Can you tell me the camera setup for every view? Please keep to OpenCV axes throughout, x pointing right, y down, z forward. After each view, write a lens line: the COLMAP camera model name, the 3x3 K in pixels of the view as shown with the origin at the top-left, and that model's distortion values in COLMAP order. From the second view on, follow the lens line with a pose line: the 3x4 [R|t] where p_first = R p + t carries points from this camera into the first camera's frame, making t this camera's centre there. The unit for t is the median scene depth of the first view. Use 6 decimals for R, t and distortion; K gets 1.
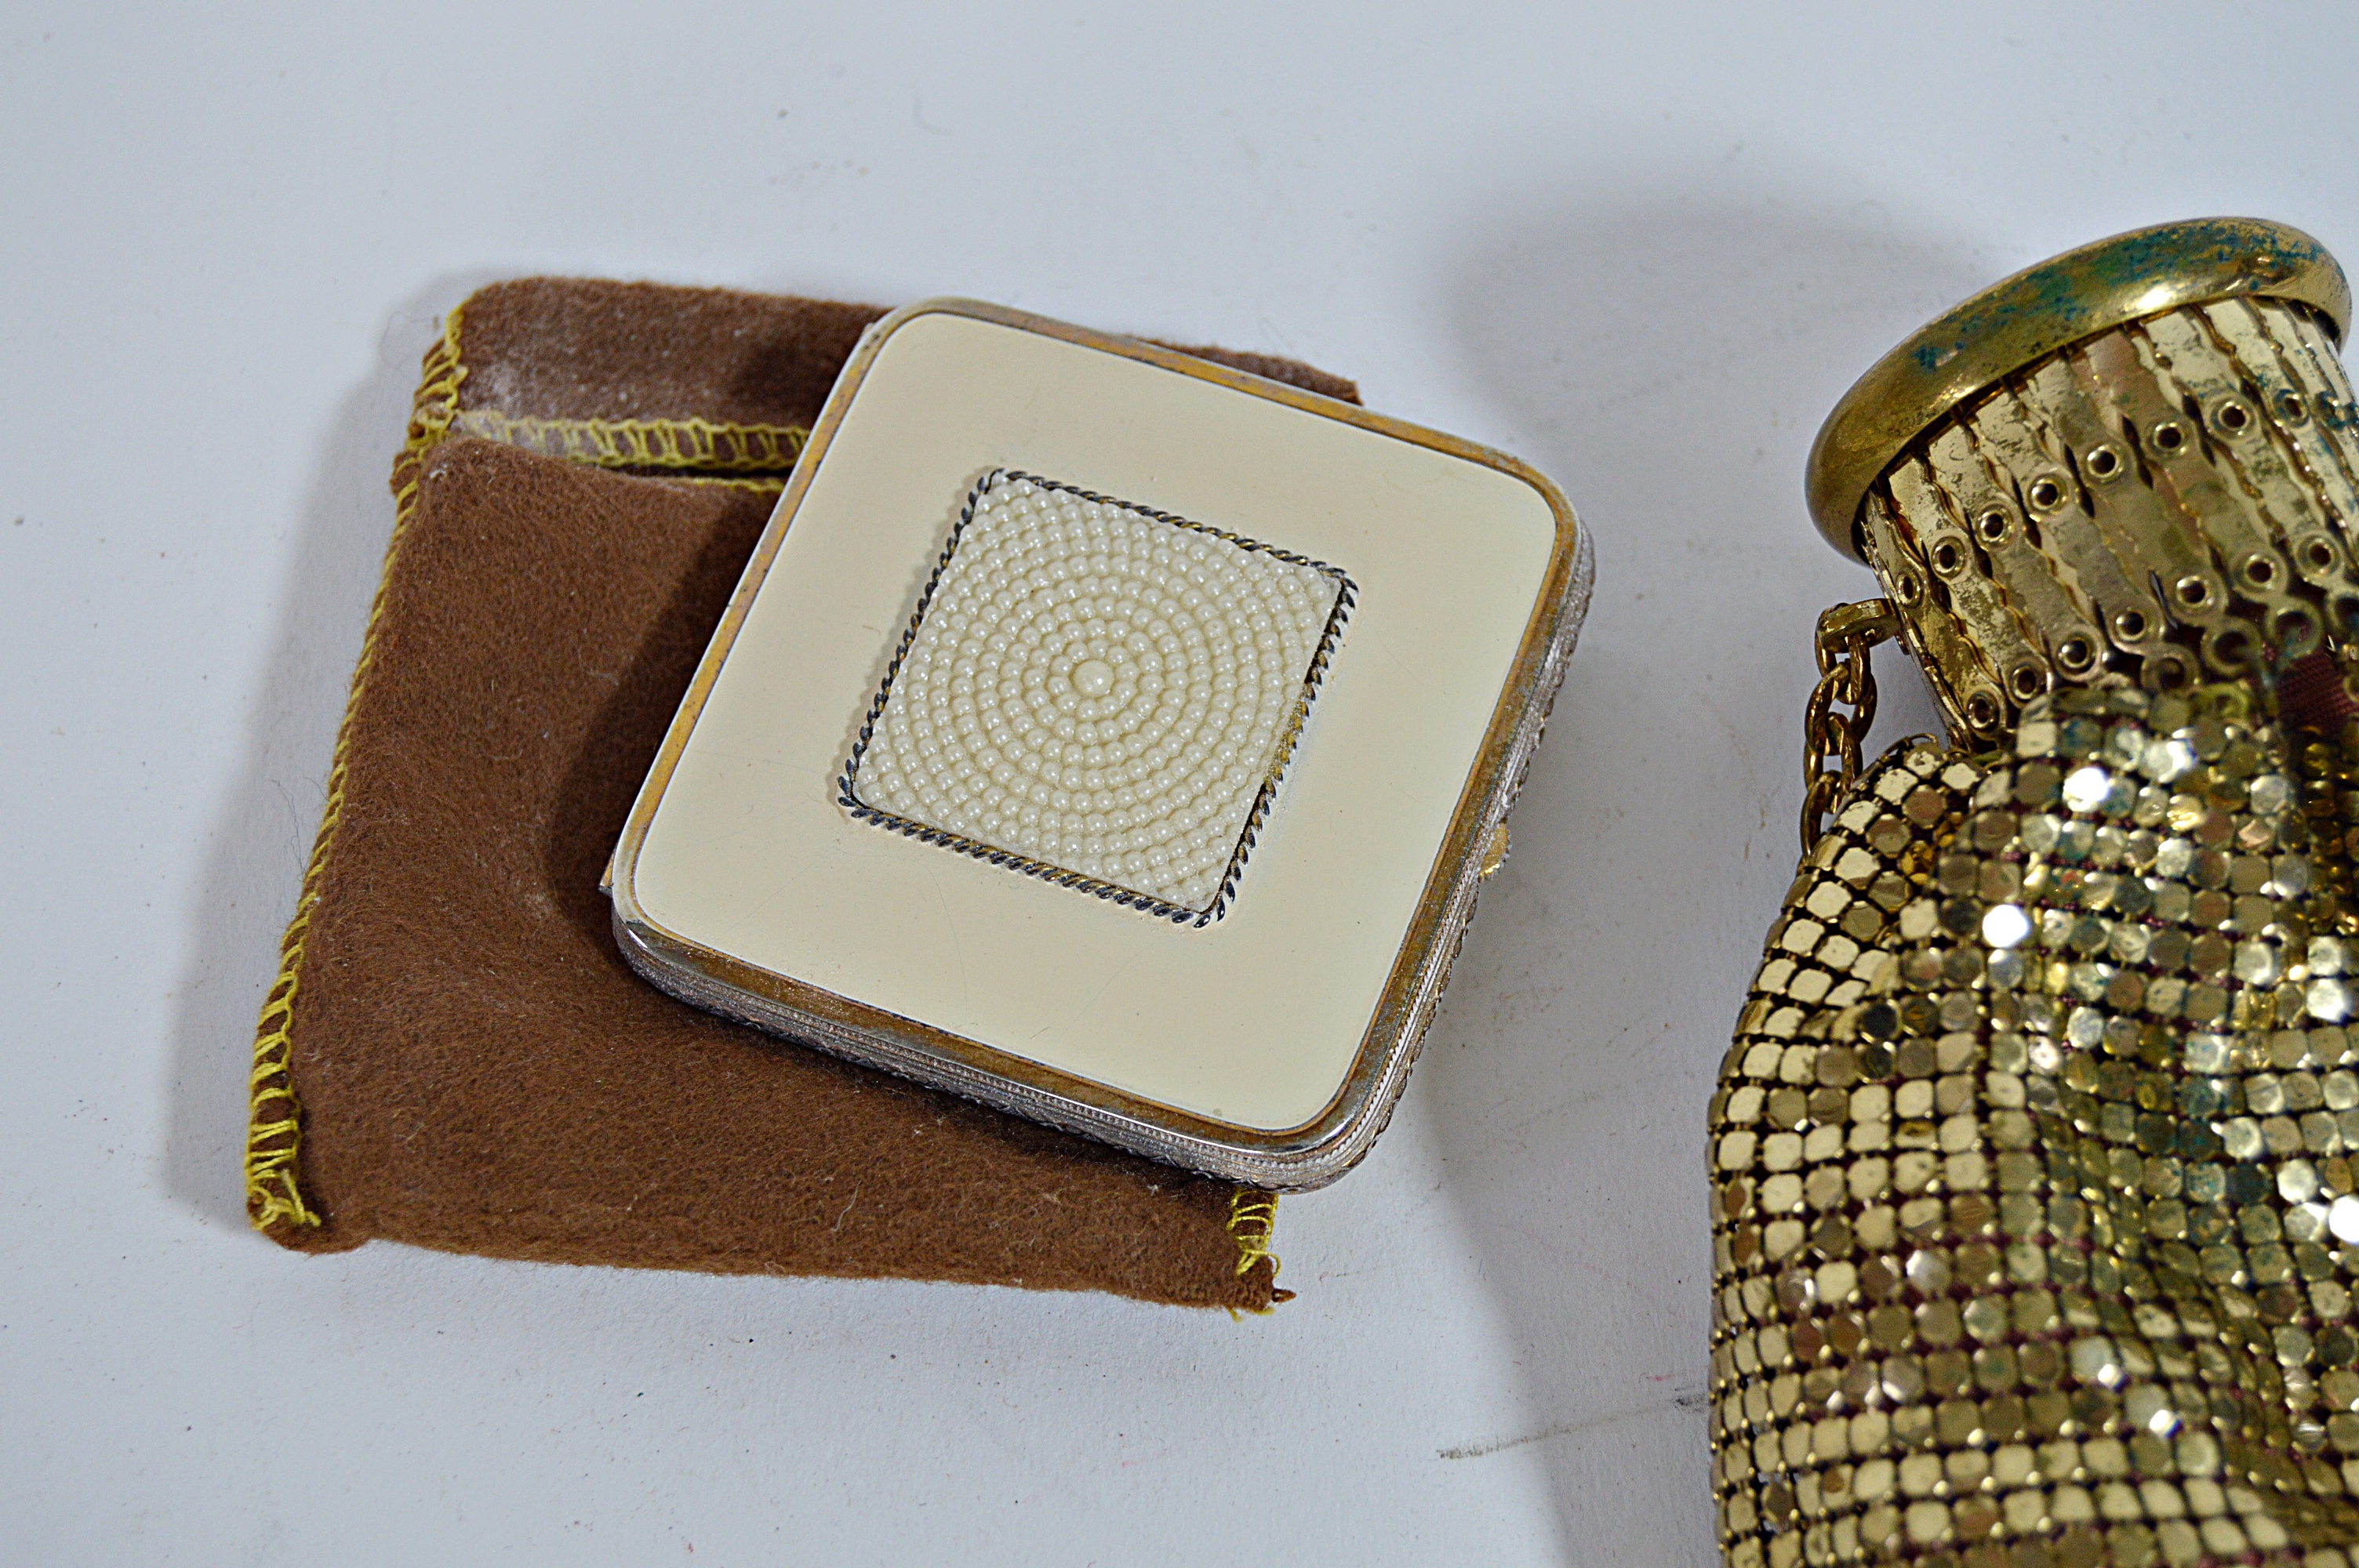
lens RADIAL K [[4561.5, 0, 1179.5], [0, 4561.5, 784.0], [0, 0, 1]] dist [-0.009436, 0.062256]
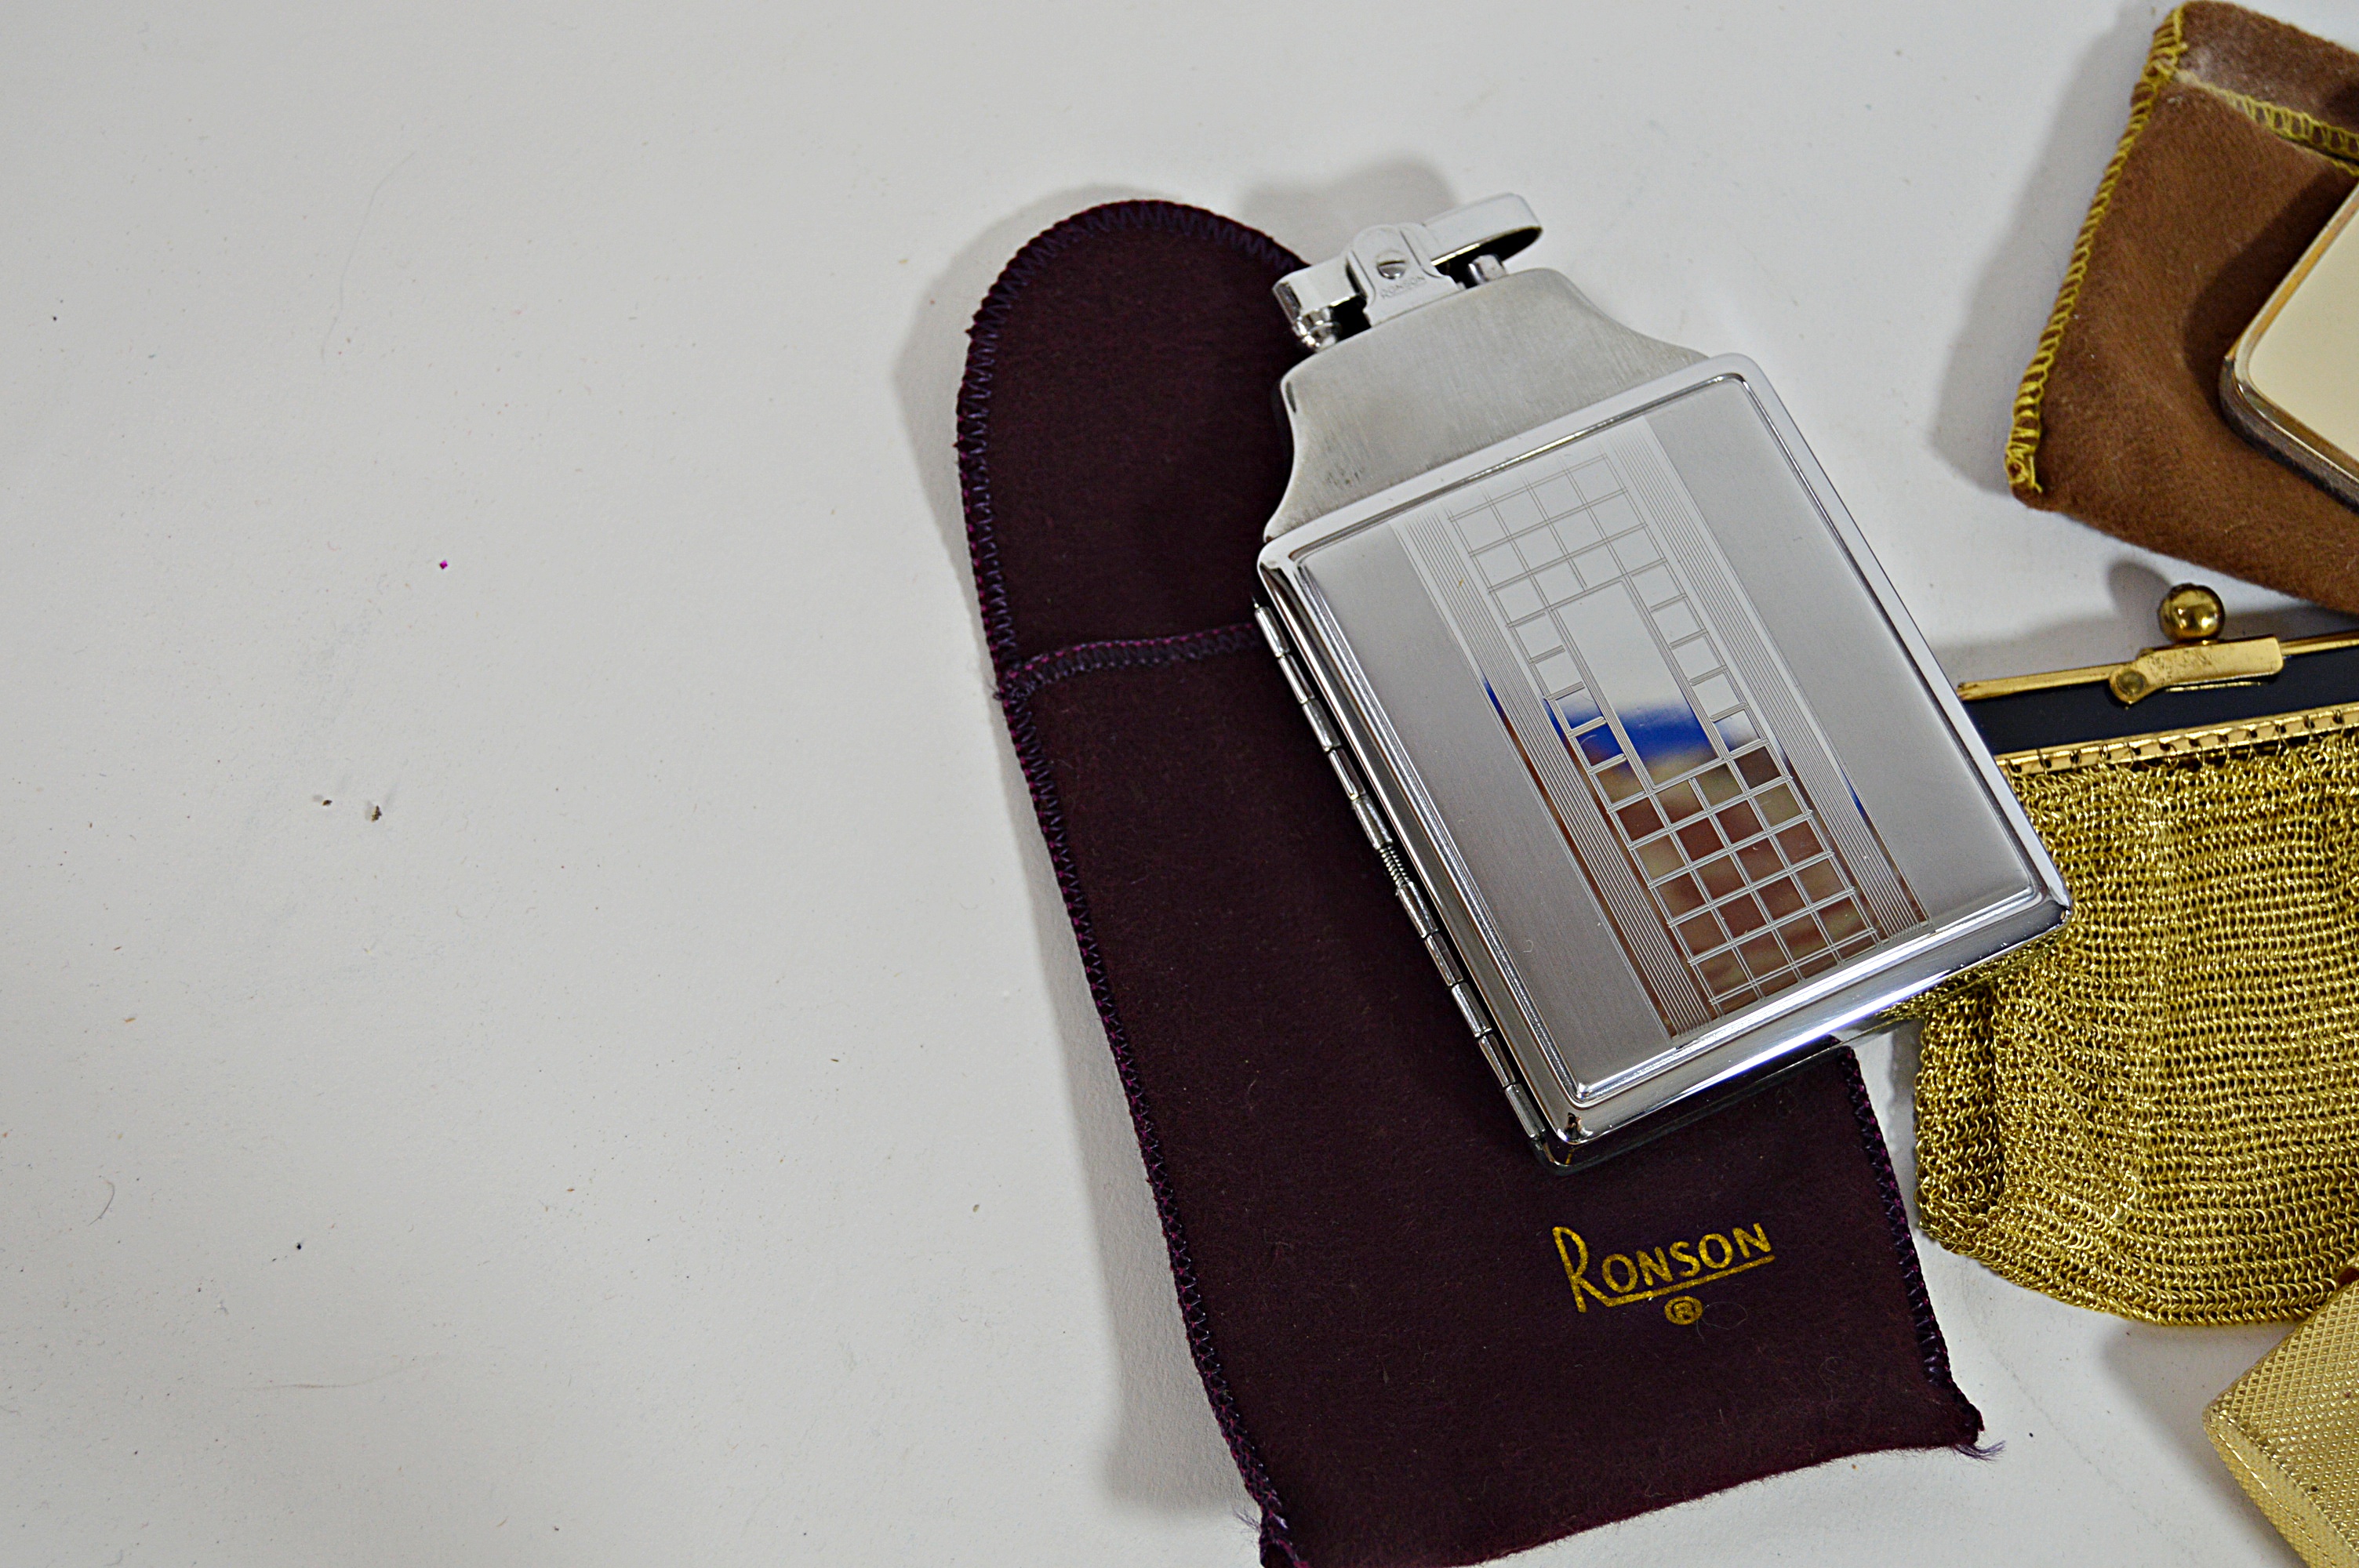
lens RADIAL K [[3971.6, 0, 1180.9], [0, 3971.6, 782.8], [0, 0, 1]] dist [-0.032869, -0.056390]
pose [[0.951150, 0.303773, -0.055097, -0.390282], [-0.298140, 0.950120, 0.091562, 0.163682], [0.080163, -0.070662, 0.994274, -0.569661]]
